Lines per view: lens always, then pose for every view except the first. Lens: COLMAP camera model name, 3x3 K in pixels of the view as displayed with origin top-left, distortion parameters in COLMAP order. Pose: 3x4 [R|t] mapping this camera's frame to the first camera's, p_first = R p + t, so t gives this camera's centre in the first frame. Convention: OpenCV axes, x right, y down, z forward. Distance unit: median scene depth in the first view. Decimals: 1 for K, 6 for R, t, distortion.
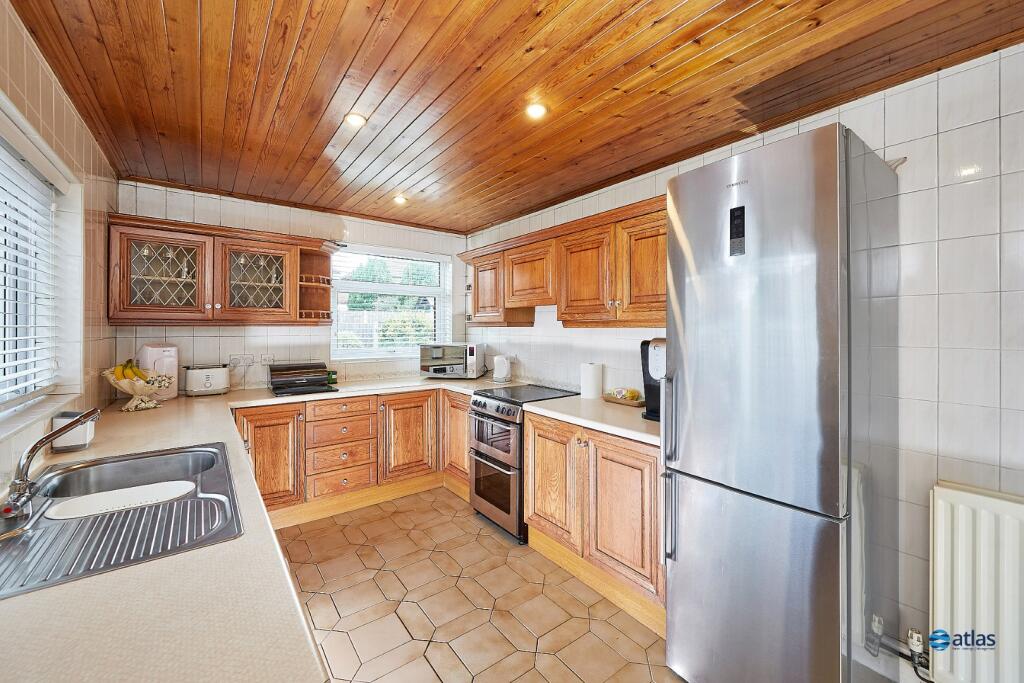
lens RADIAL K [[395.1, 0, 511.9], [0, 395.1, 334.2], [0, 0, 1]] dist [-0.000304, -0.000024]
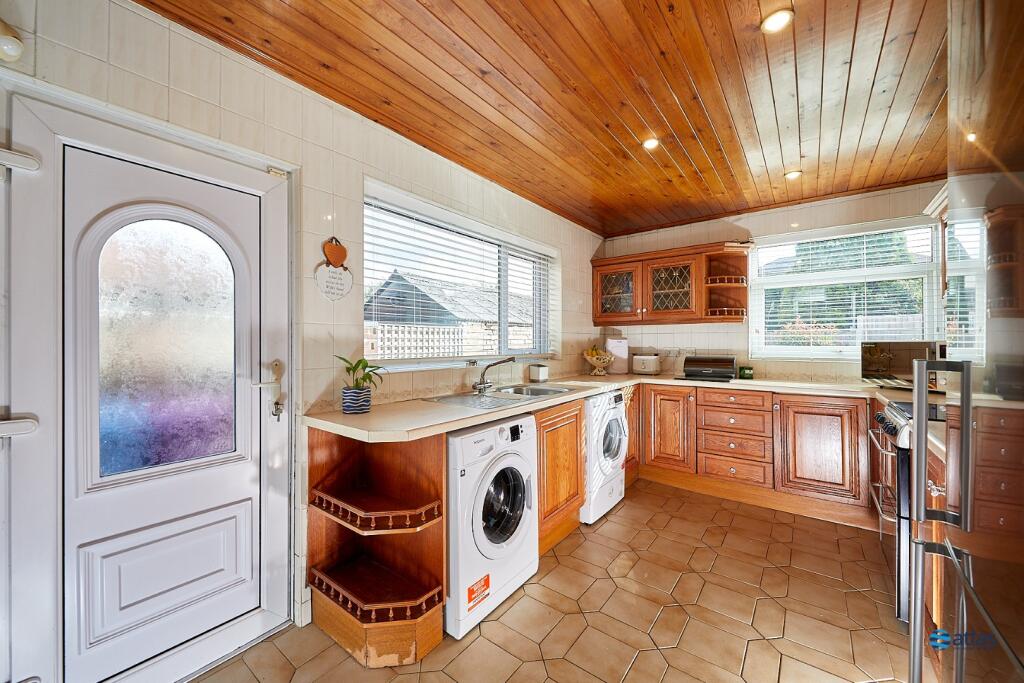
lens RADIAL K [[395.1, 0, 512.3], [0, 395.1, 342.4], [0, 0, 1]] dist [-0.000304, -0.000024]
pose [[0.257635, 0.001209, -0.966241, 0.444065], [-0.002787, 0.999996, 0.000508, 0.038290], [0.966238, 0.002562, 0.257638, 0.170145]]
